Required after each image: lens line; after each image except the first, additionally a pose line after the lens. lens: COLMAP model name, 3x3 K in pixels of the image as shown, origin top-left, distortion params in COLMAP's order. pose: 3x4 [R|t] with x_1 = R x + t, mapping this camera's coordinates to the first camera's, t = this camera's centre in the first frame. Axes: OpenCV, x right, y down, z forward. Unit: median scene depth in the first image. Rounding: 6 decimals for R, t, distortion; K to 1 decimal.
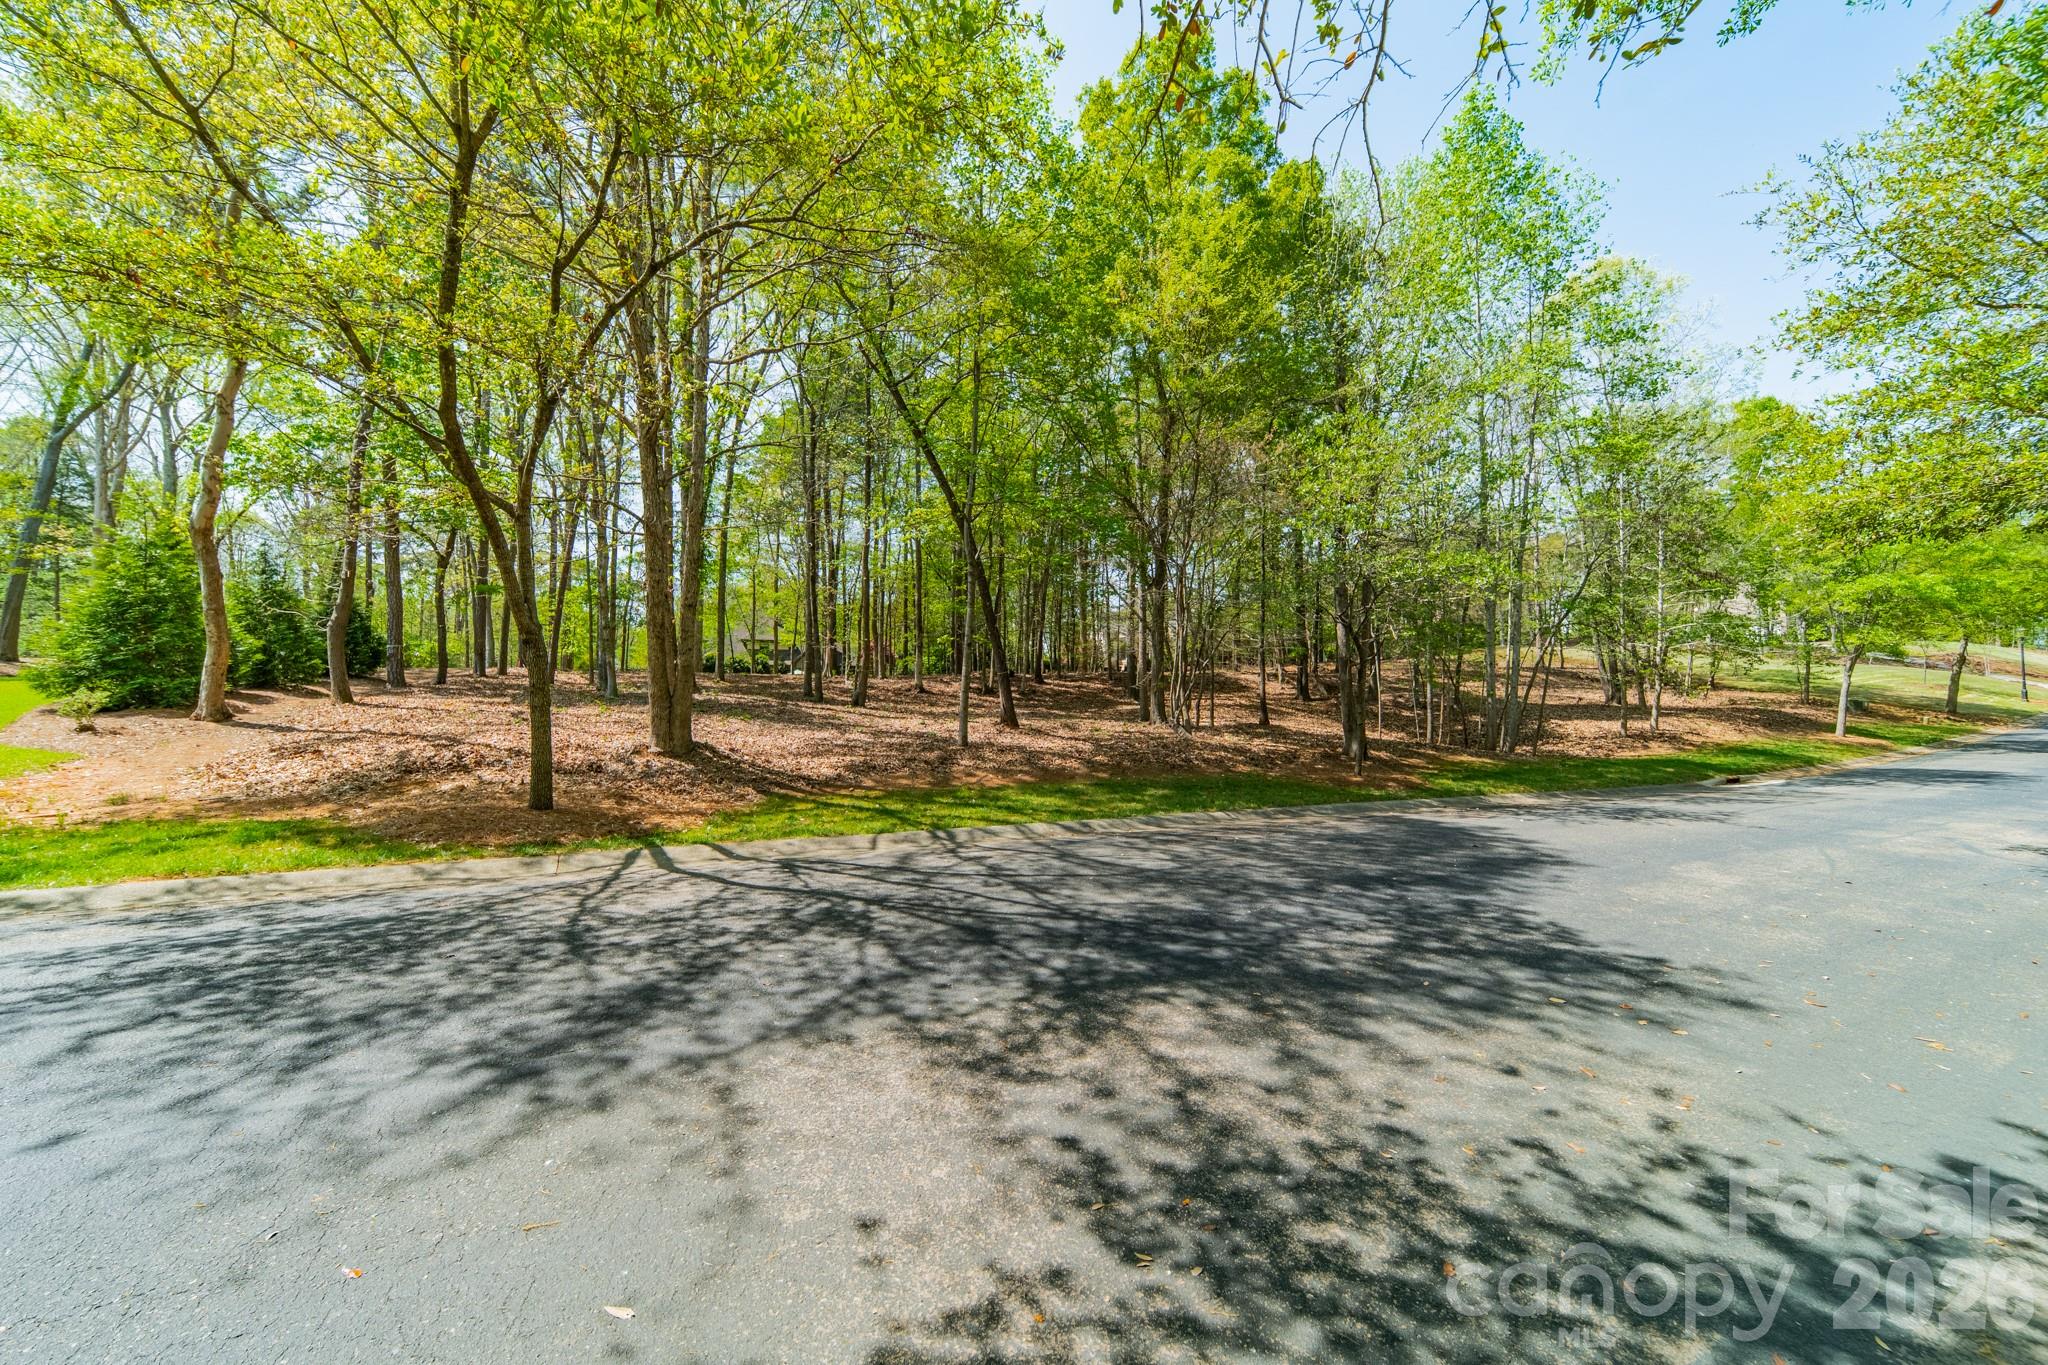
lens RADIAL K [[710.5, 0, 1026.0], [0, 710.5, 677.2], [0, 0, 1]] dist [0.003392, 0.000208]
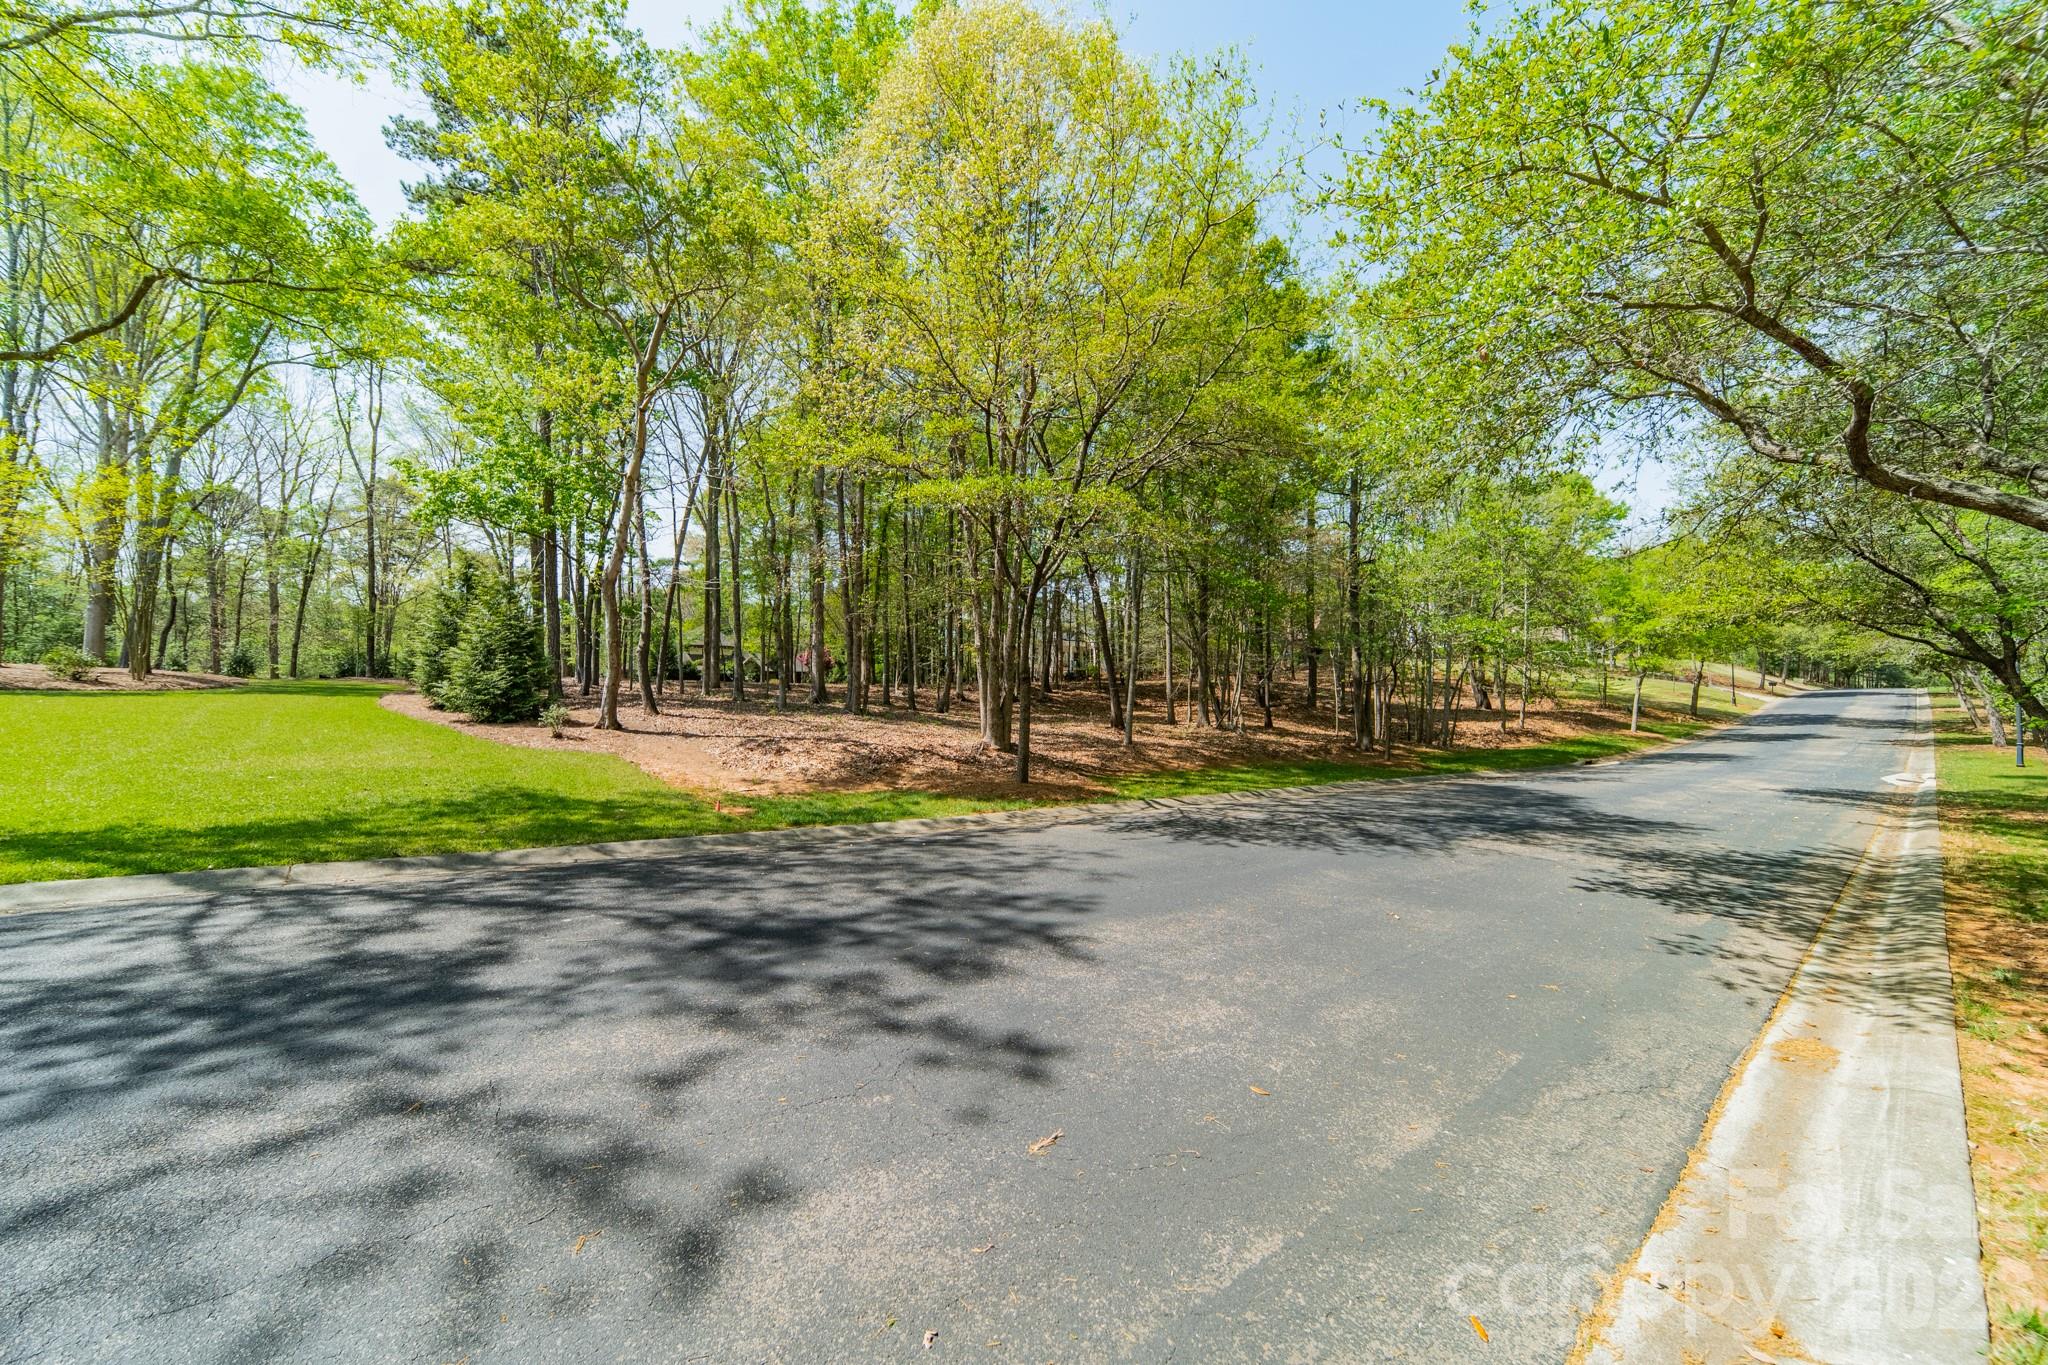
lens RADIAL K [[710.5, 0, 1021.4], [0, 710.5, 696.3], [0, 0, 1]] dist [0.003392, 0.000208]
pose [[0.985254, 0.002221, 0.171085, -0.275626], [-0.006647, 0.999658, 0.025306, -0.014557], [-0.170970, -0.026070, 0.984931, -0.166476]]
